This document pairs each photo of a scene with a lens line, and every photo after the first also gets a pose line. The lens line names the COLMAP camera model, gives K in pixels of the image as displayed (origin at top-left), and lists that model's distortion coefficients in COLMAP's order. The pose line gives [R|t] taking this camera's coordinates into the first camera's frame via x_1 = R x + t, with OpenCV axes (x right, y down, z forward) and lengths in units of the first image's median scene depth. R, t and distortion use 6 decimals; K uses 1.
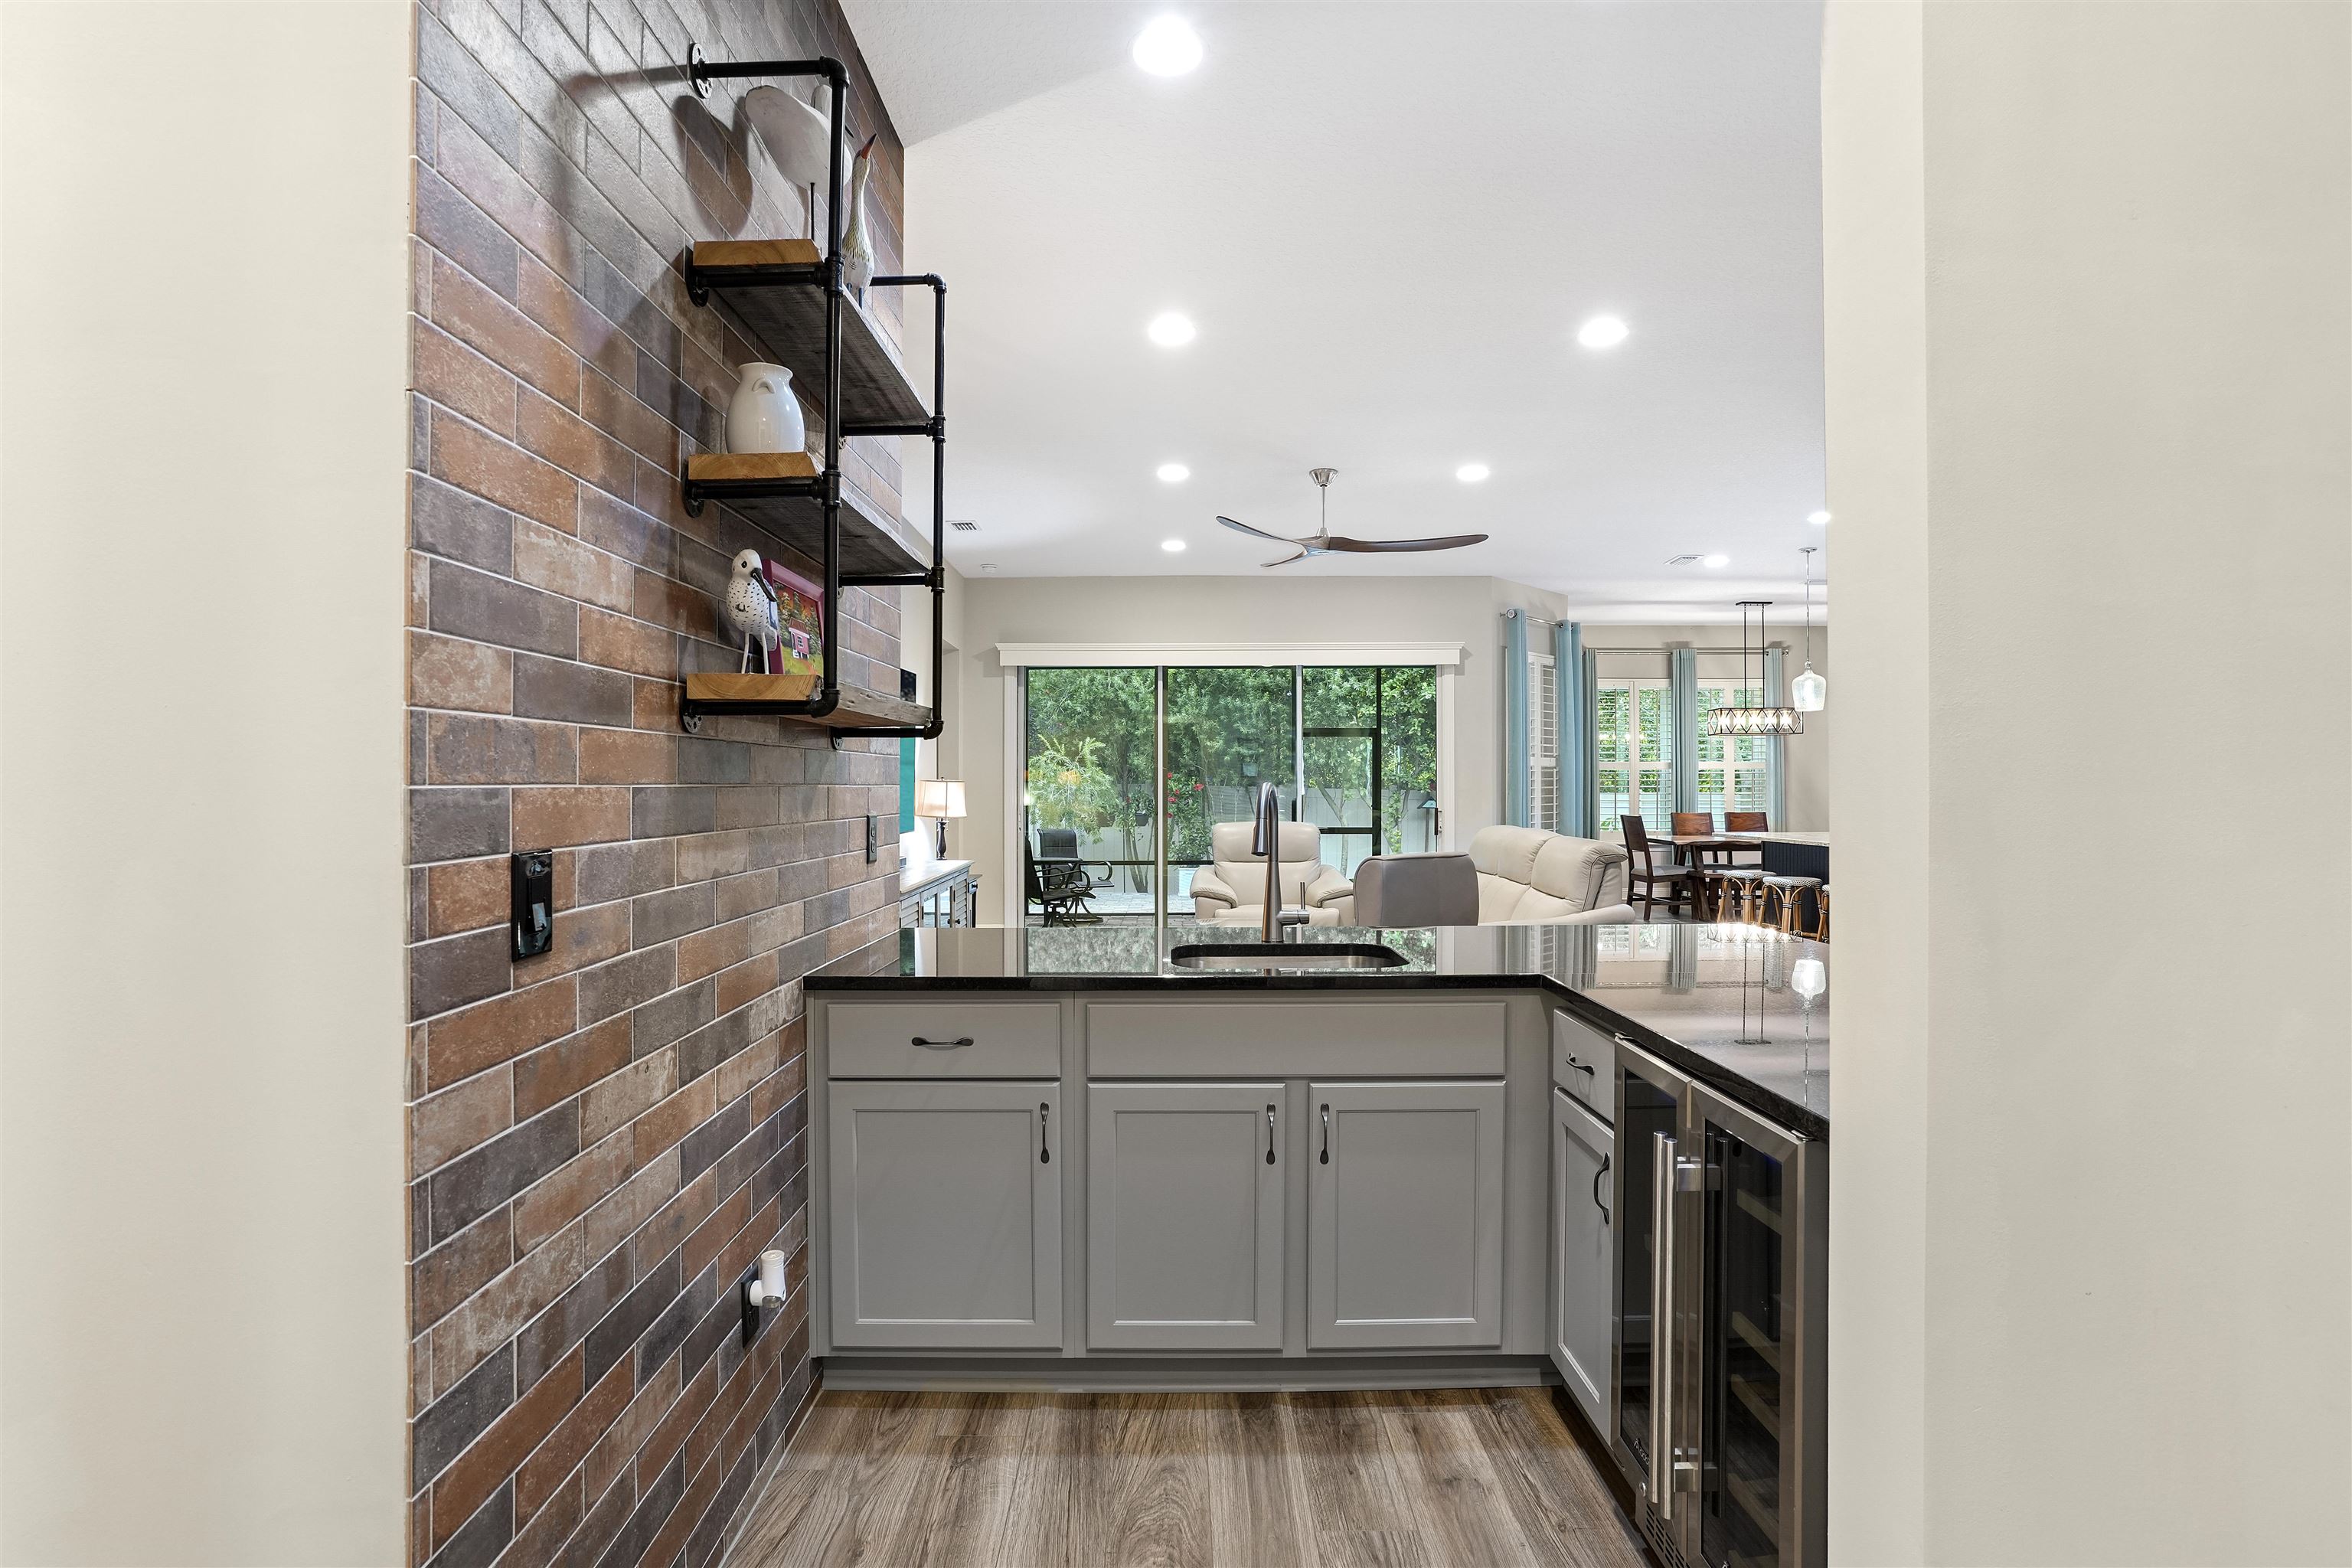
lens RADIAL K [[1143.6, 0, 1166.2], [0, 1143.6, 769.1], [0, 0, 1]] dist [-0.044862, 0.019556]
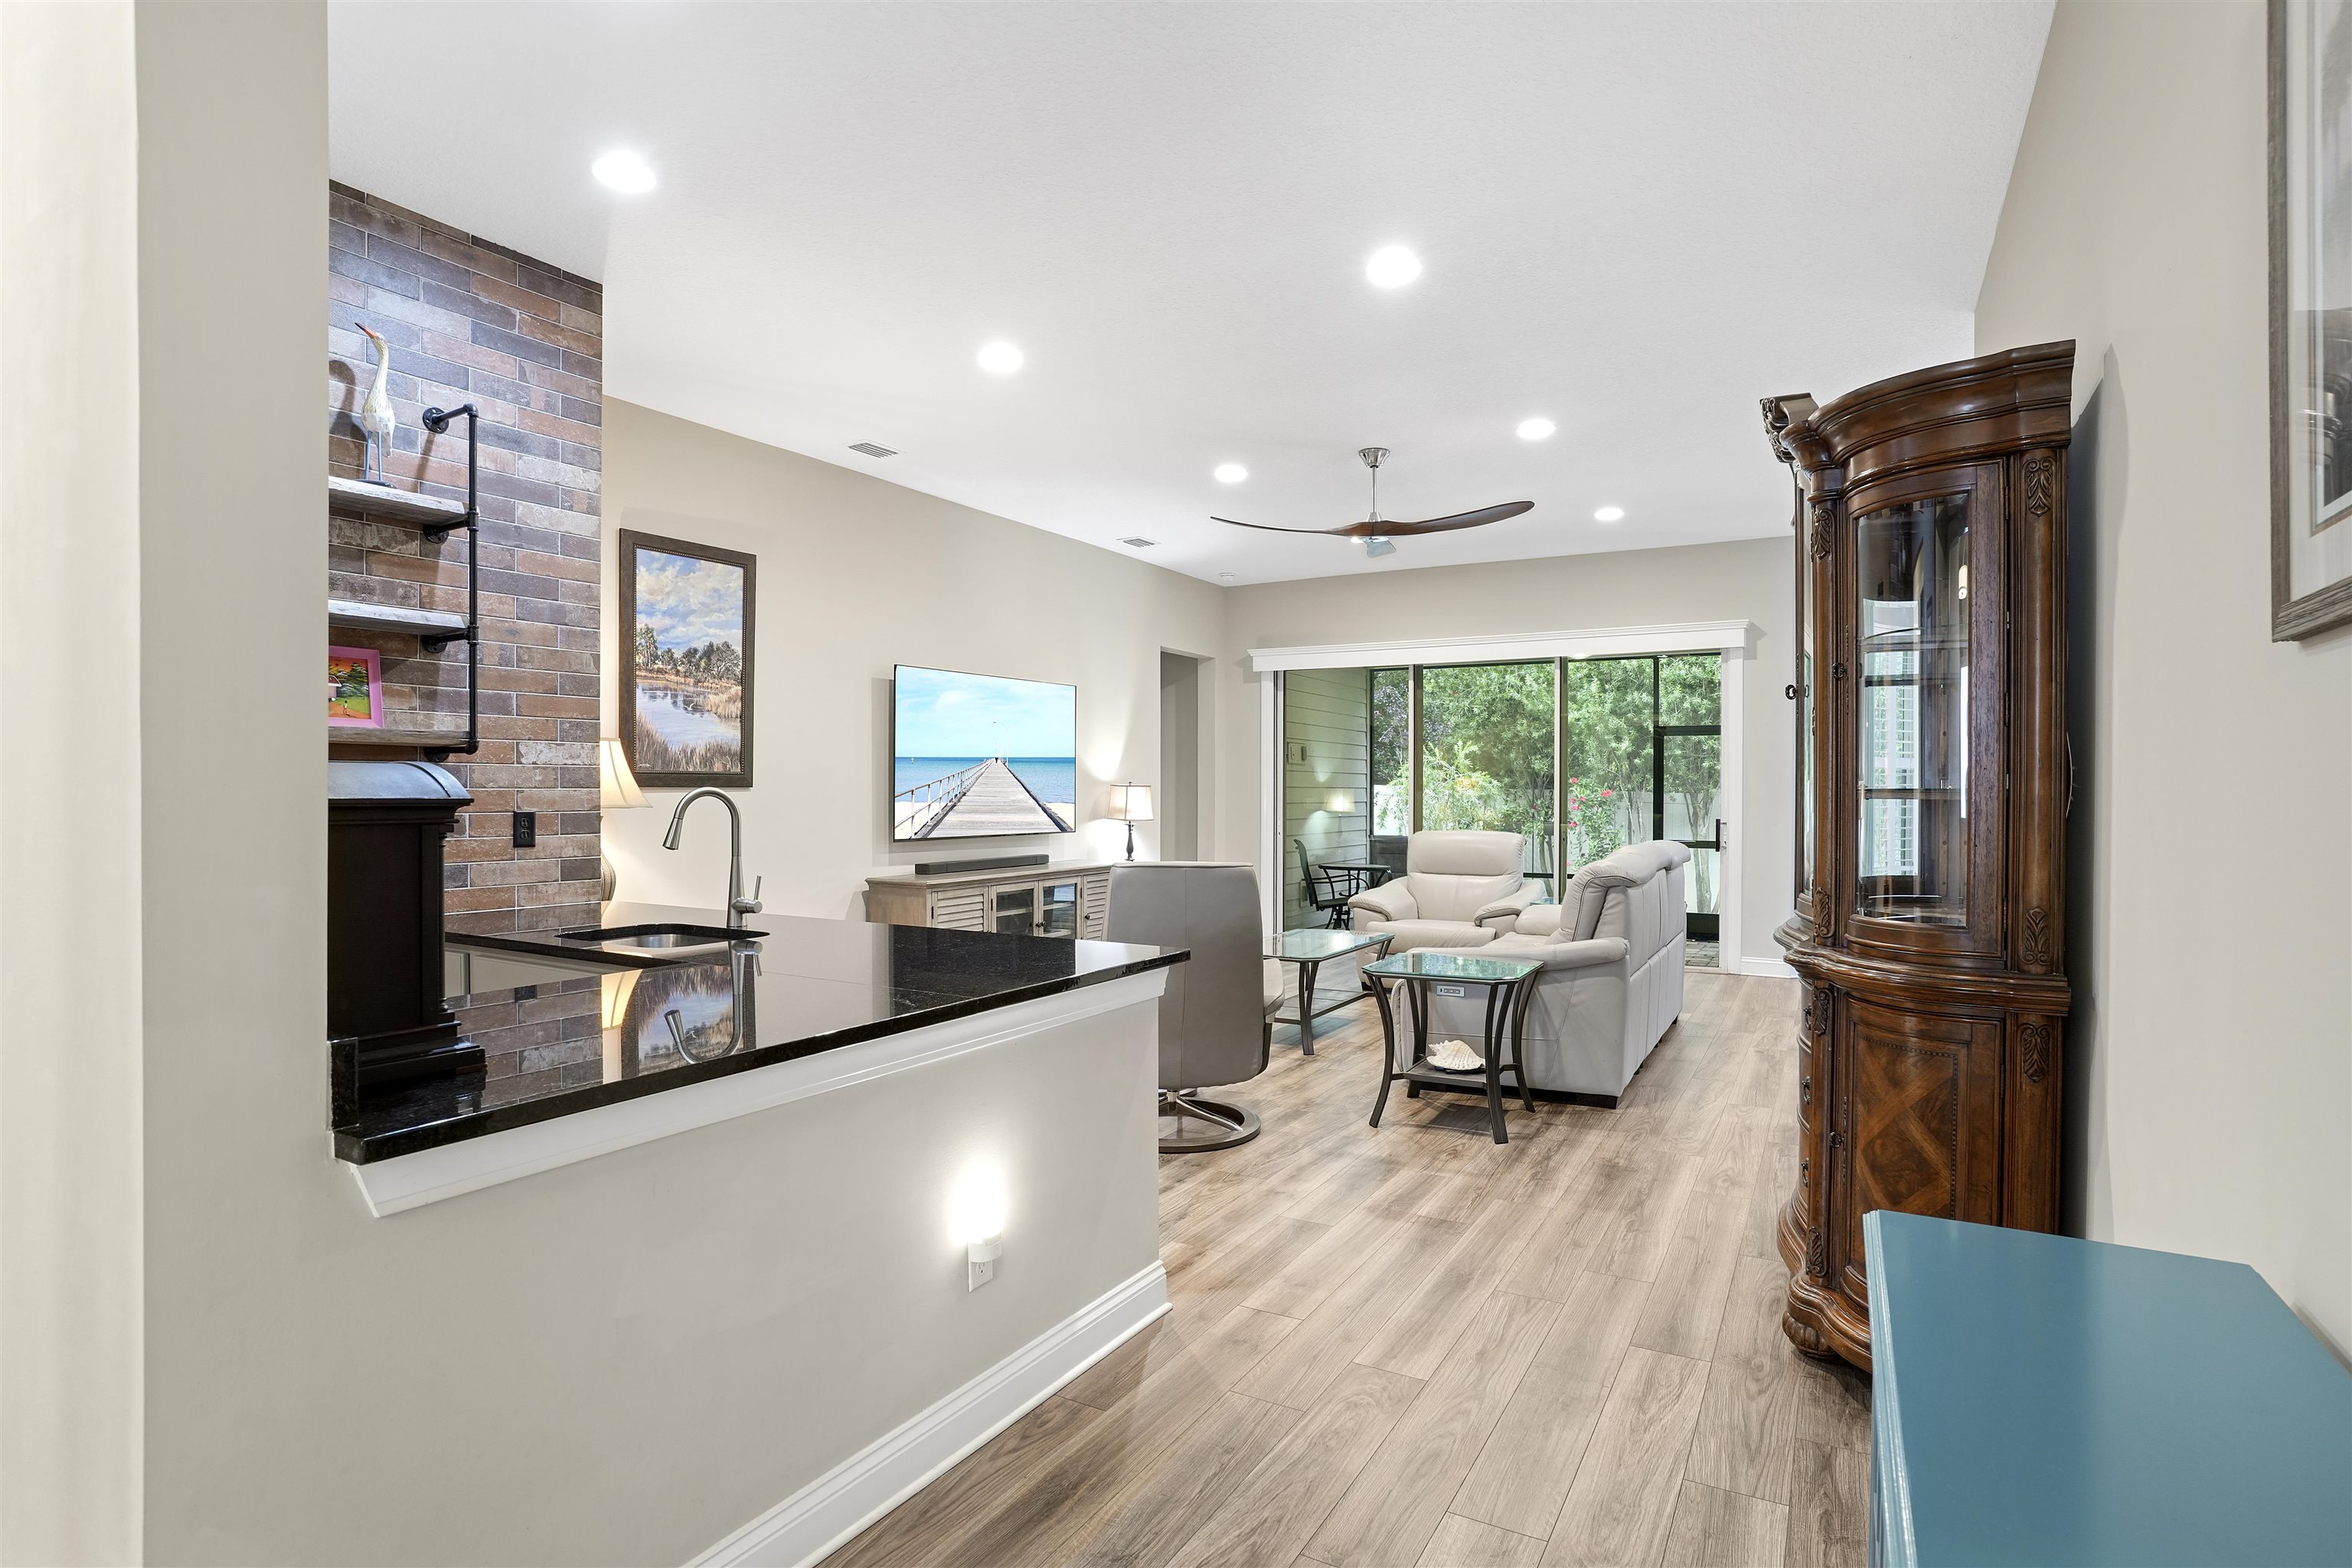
lens RADIAL K [[1143.6, 0, 1176.8], [0, 1143.6, 805.9], [0, 0, 1]] dist [-0.044862, 0.019556]
pose [[0.860475, 0.012111, -0.509348, 0.300703], [0.002504, 0.999605, 0.027998, -0.000027], [0.509486, -0.025367, 0.860105, 0.077235]]
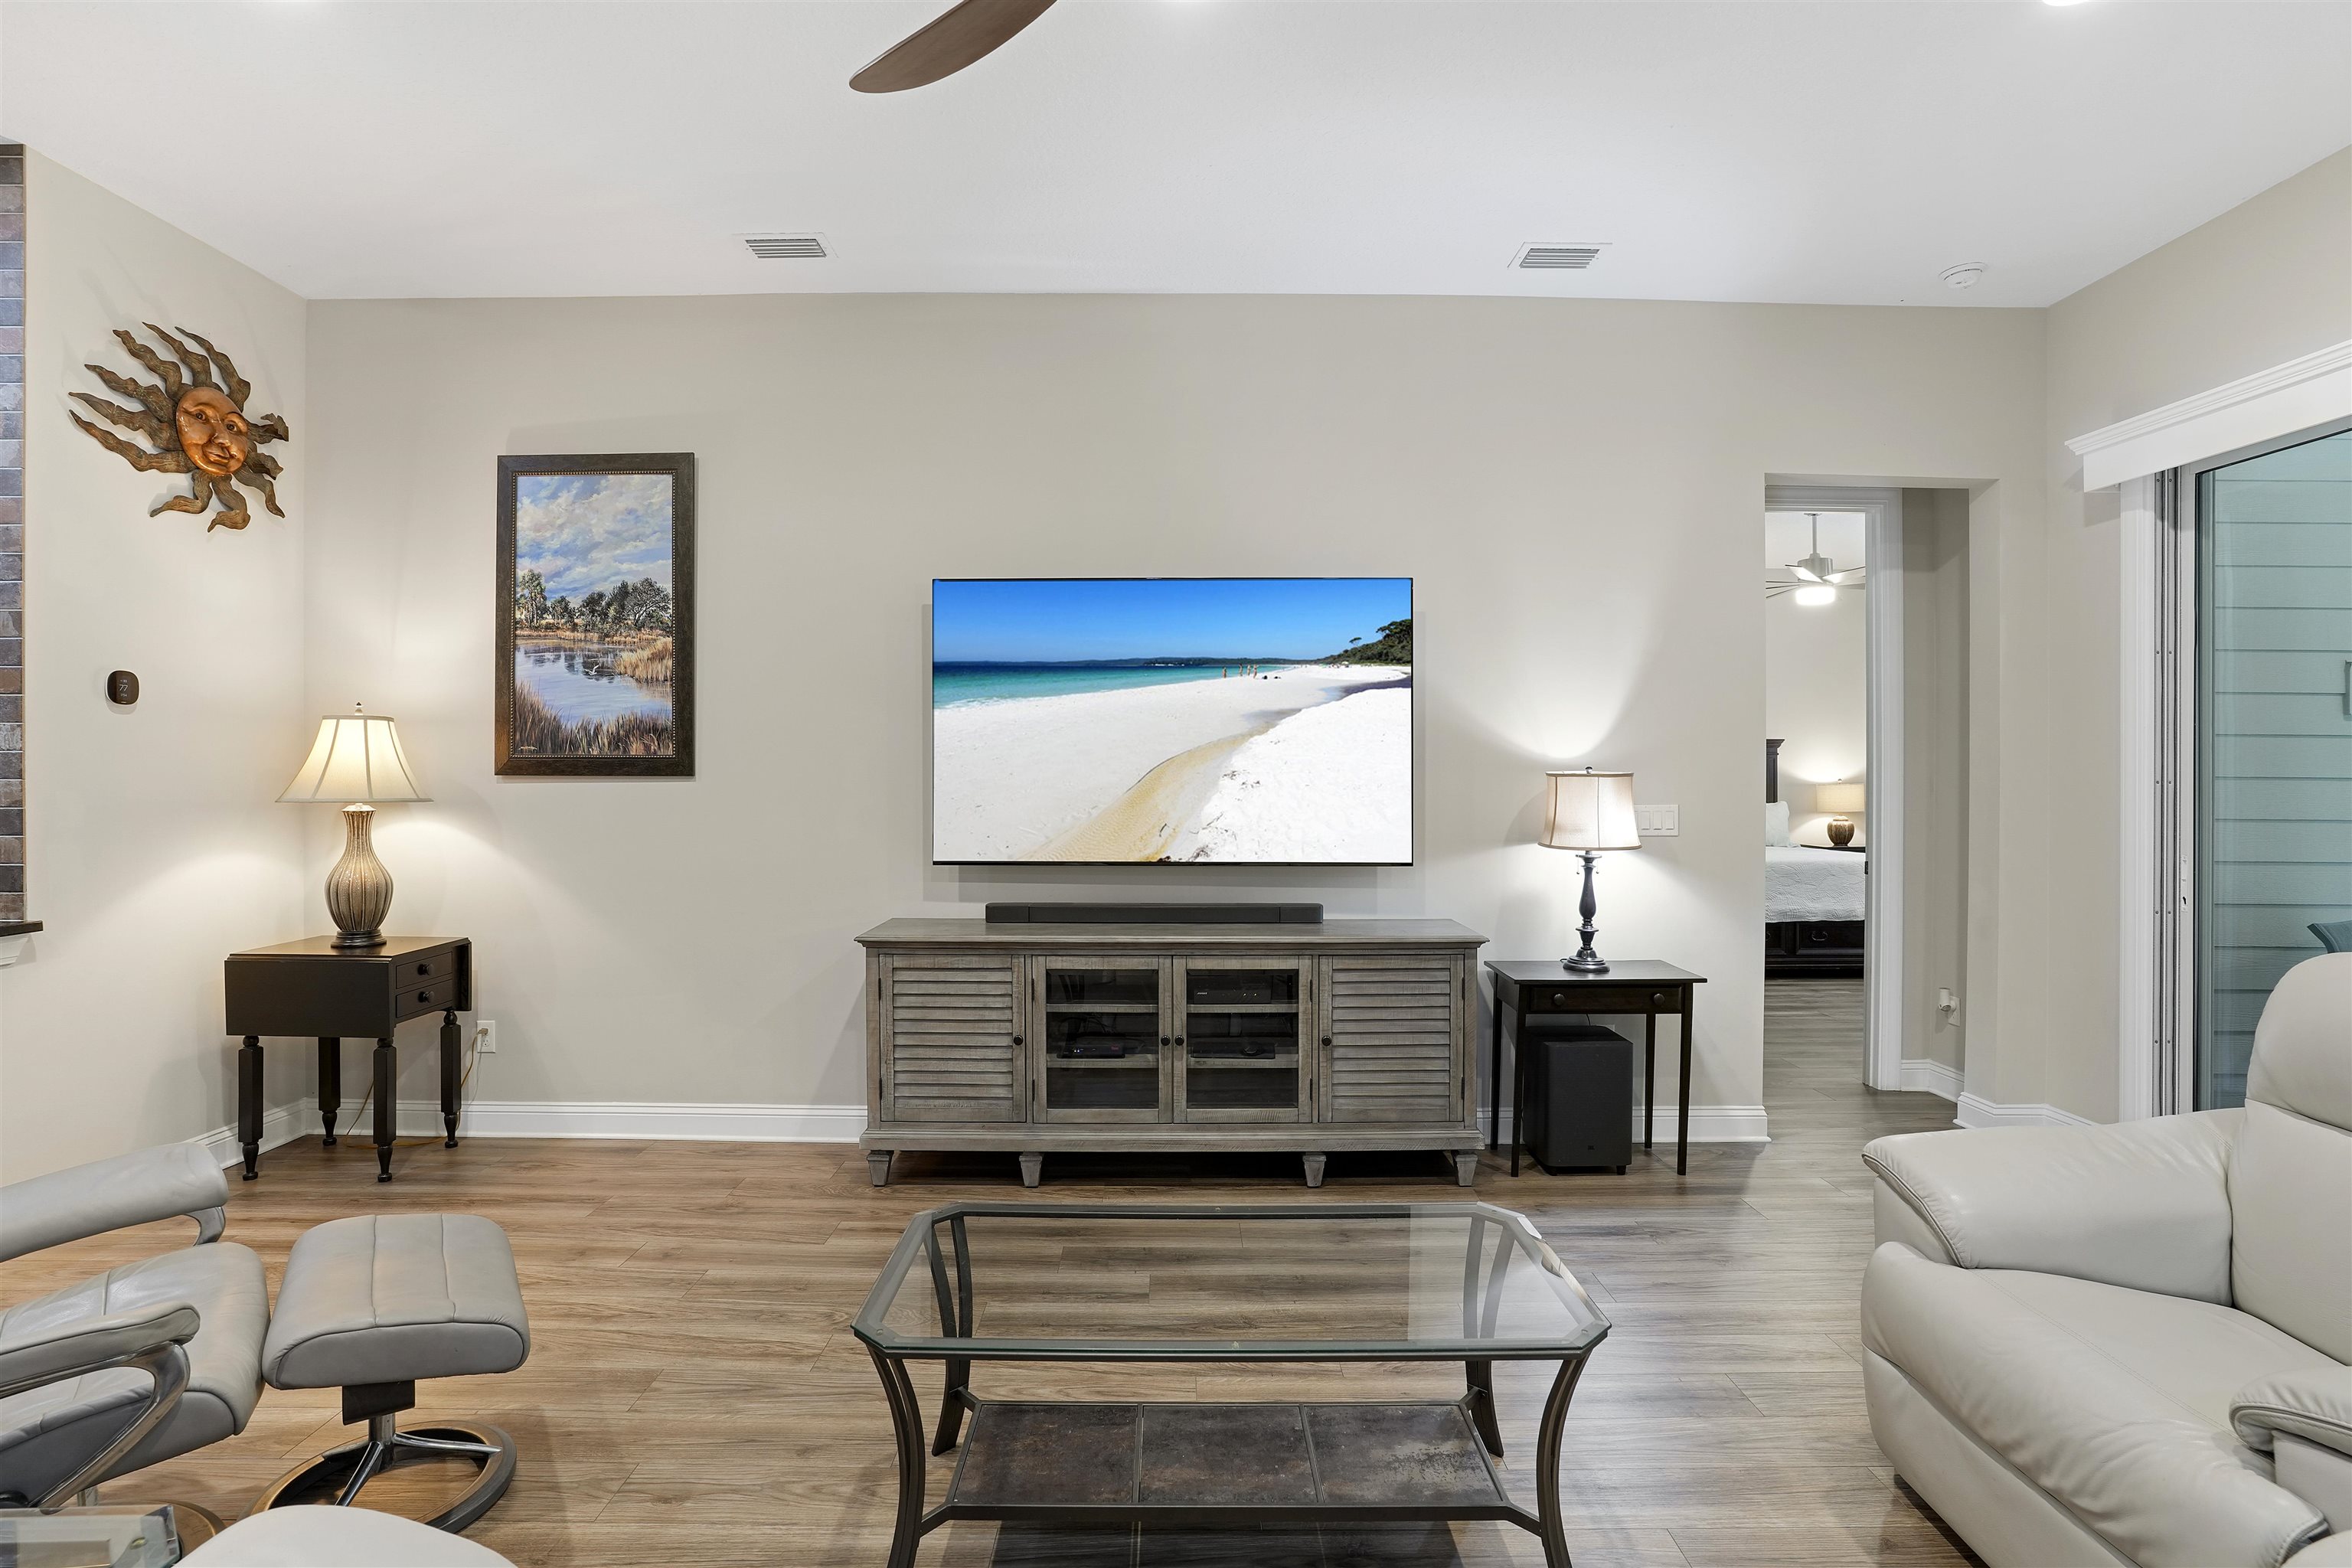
lens RADIAL K [[1143.6, 0, 1186.1], [0, 1143.6, 764.3], [0, 0, 1]] dist [-0.044862, 0.019556]
pose [[0.008103, 0.005115, -0.999954, 0.238293], [0.009358, 0.999943, 0.005191, 0.001409], [0.999923, -0.009400, 0.008054, 0.634520]]
